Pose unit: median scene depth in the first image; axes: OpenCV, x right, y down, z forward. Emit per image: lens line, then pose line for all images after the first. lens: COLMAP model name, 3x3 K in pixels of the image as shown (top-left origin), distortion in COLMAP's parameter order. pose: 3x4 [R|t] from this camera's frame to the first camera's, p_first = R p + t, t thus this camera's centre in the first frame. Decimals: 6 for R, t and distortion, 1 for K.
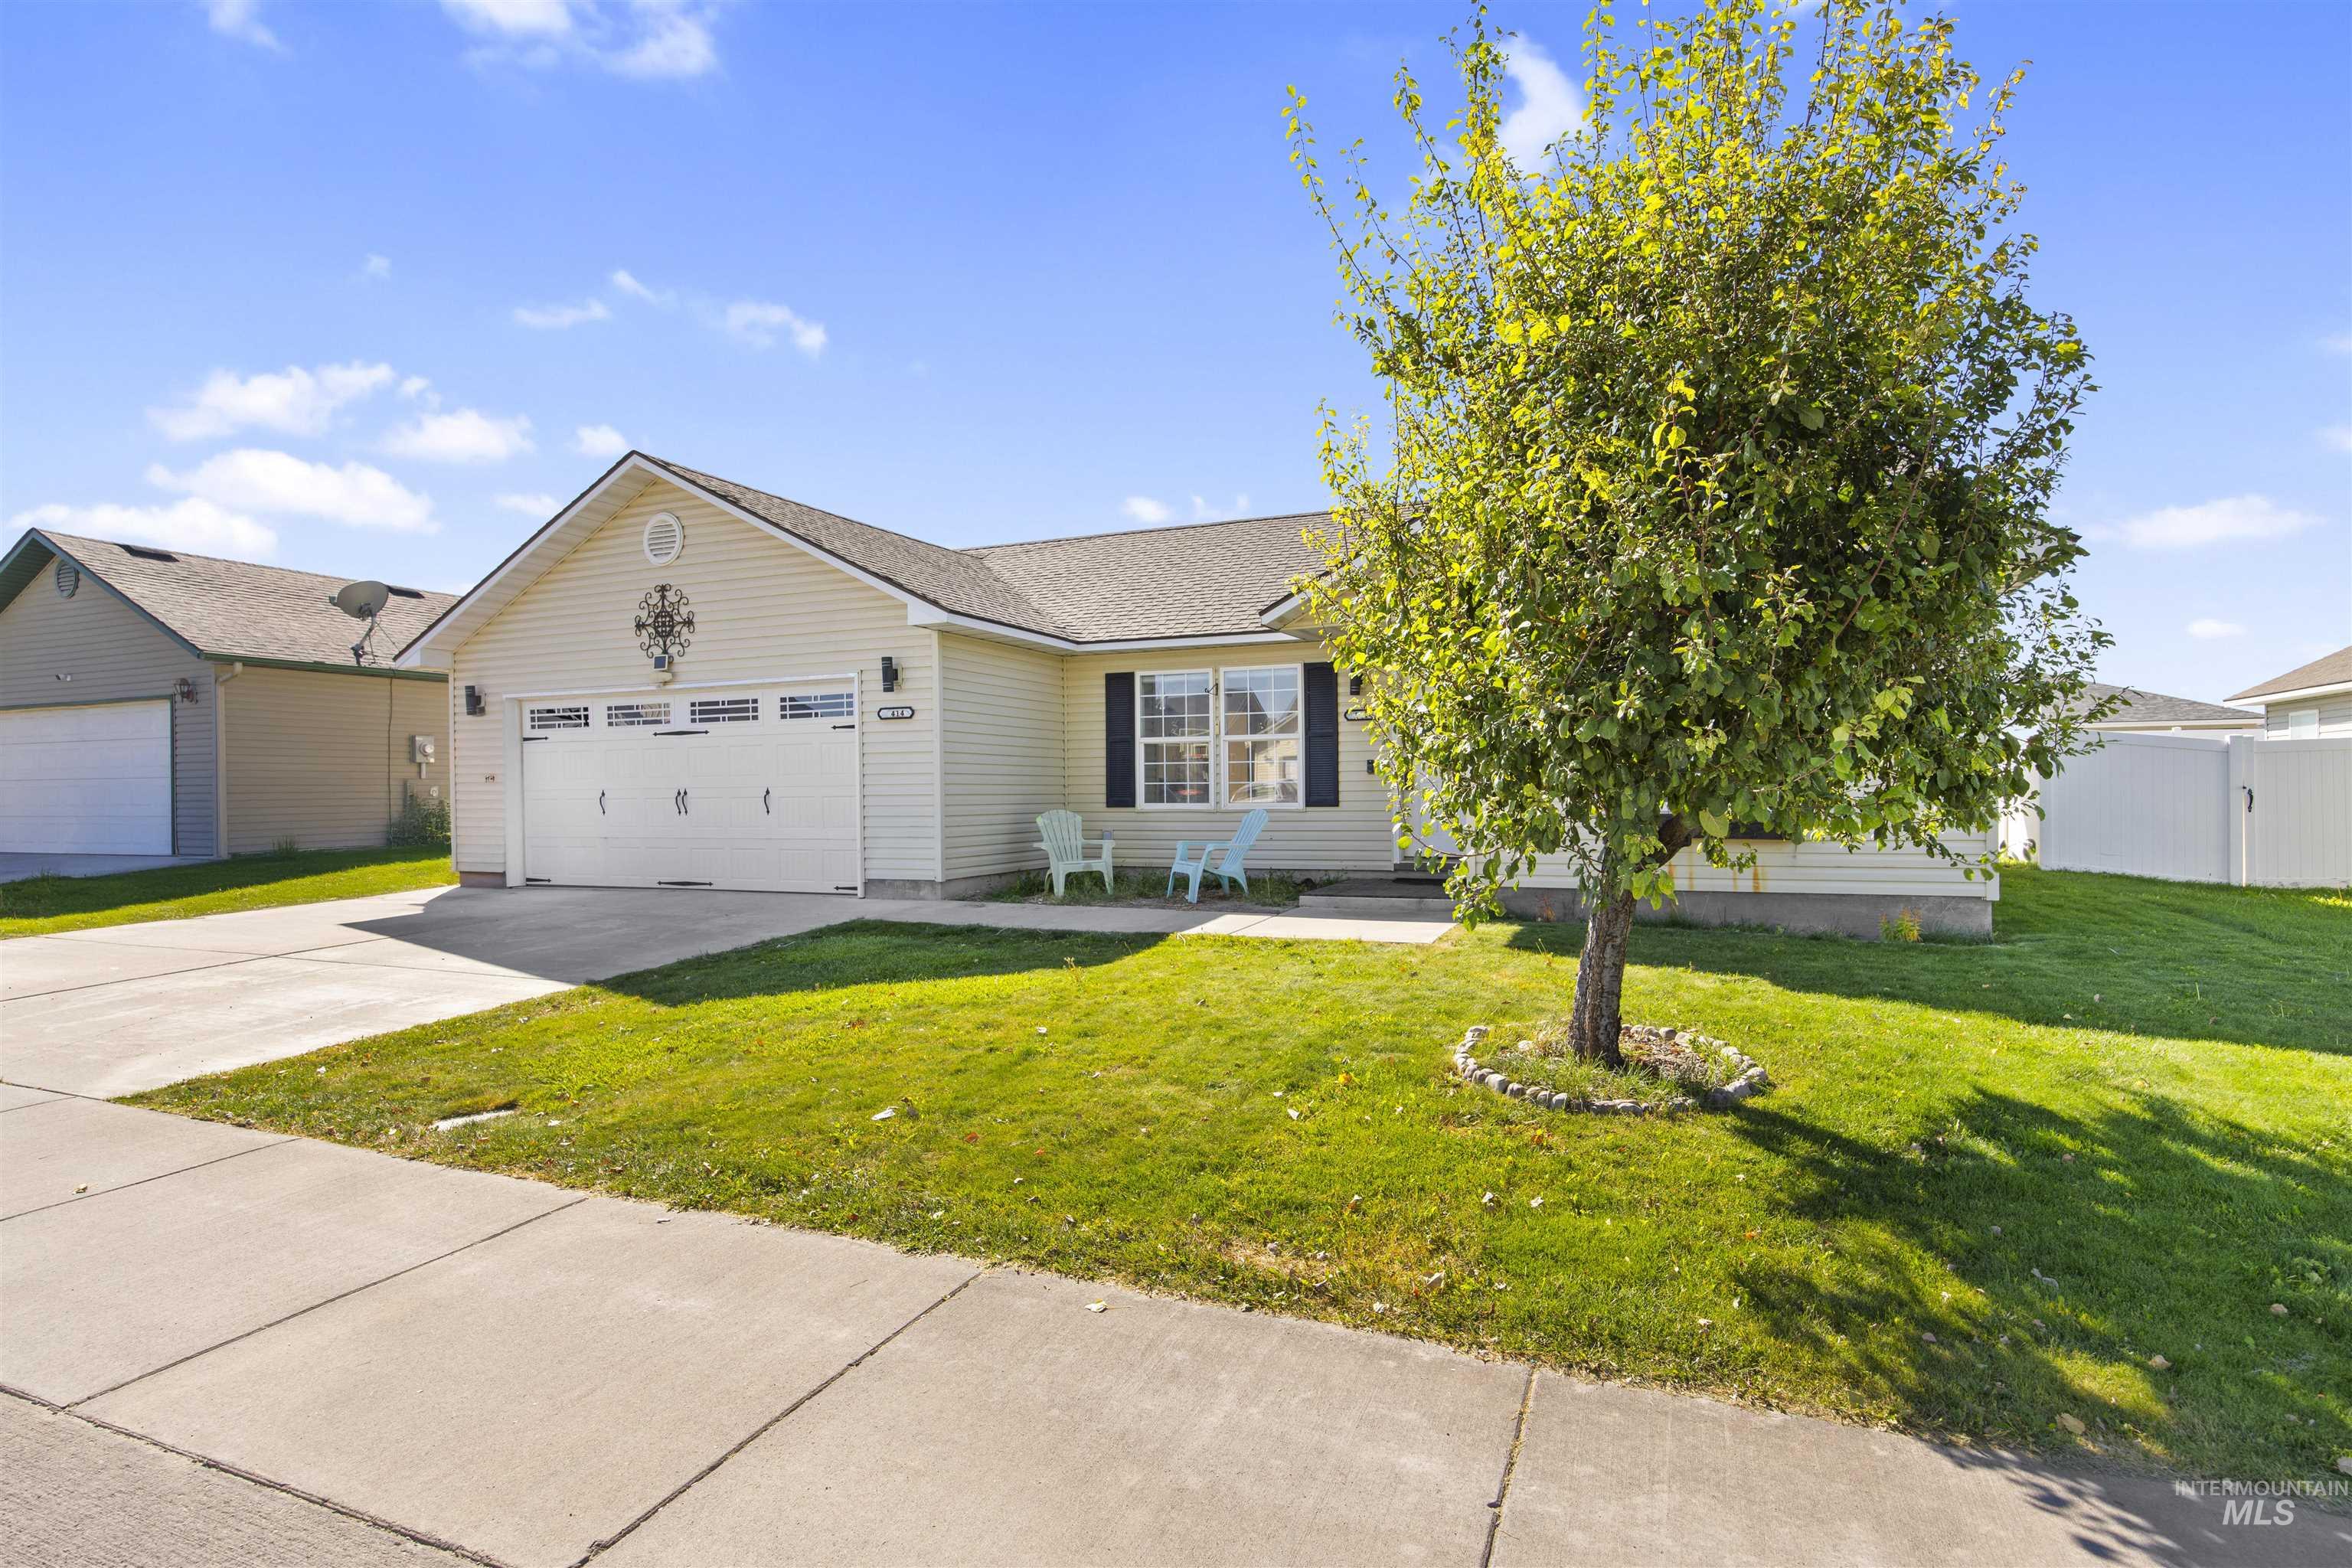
lens RADIAL K [[1121.1, 0, 1176.0], [0, 1121.1, 784.0], [0, 0, 1]] dist [0.001144, 0.000072]
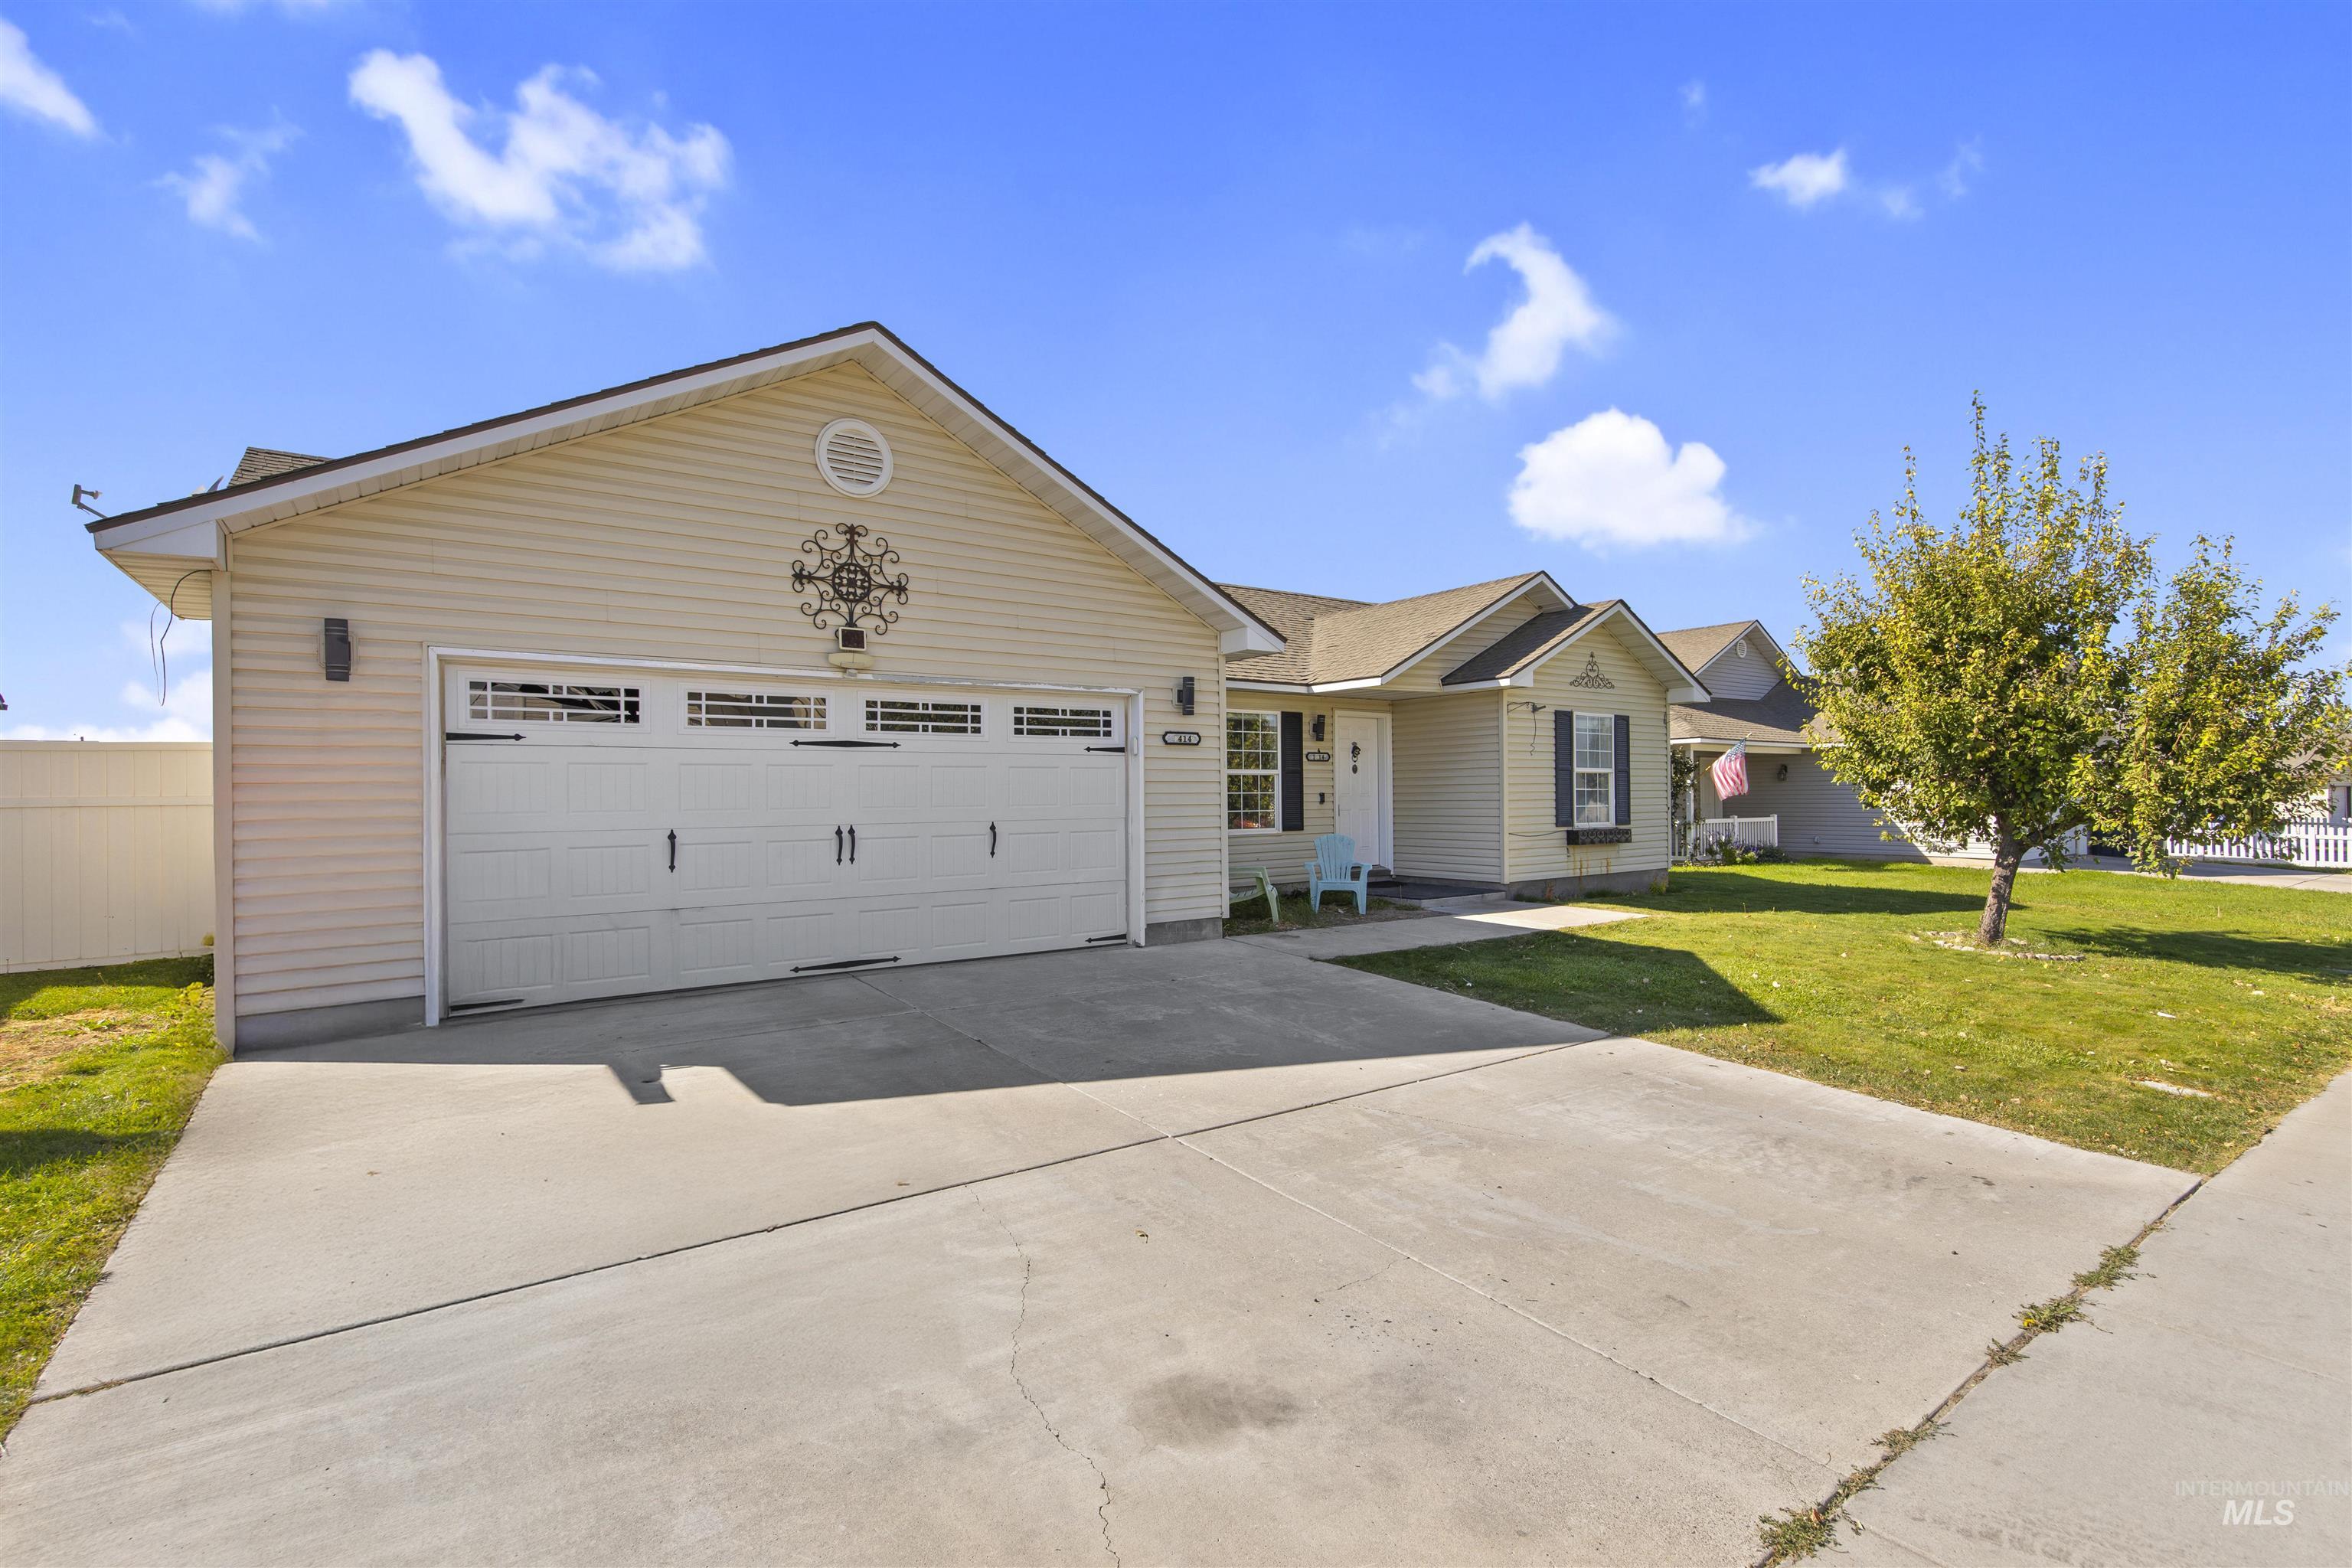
lens RADIAL K [[1051.1, 0, 1183.5], [0, 1051.1, 790.6], [0, 0, 1]] dist [-0.000244, -0.000202]
pose [[0.536635, 0.010031, 0.843755, -0.893109], [0.000114, 0.999928, -0.011960, -0.009748], [-0.843814, 0.006515, 0.536596, 0.497336]]
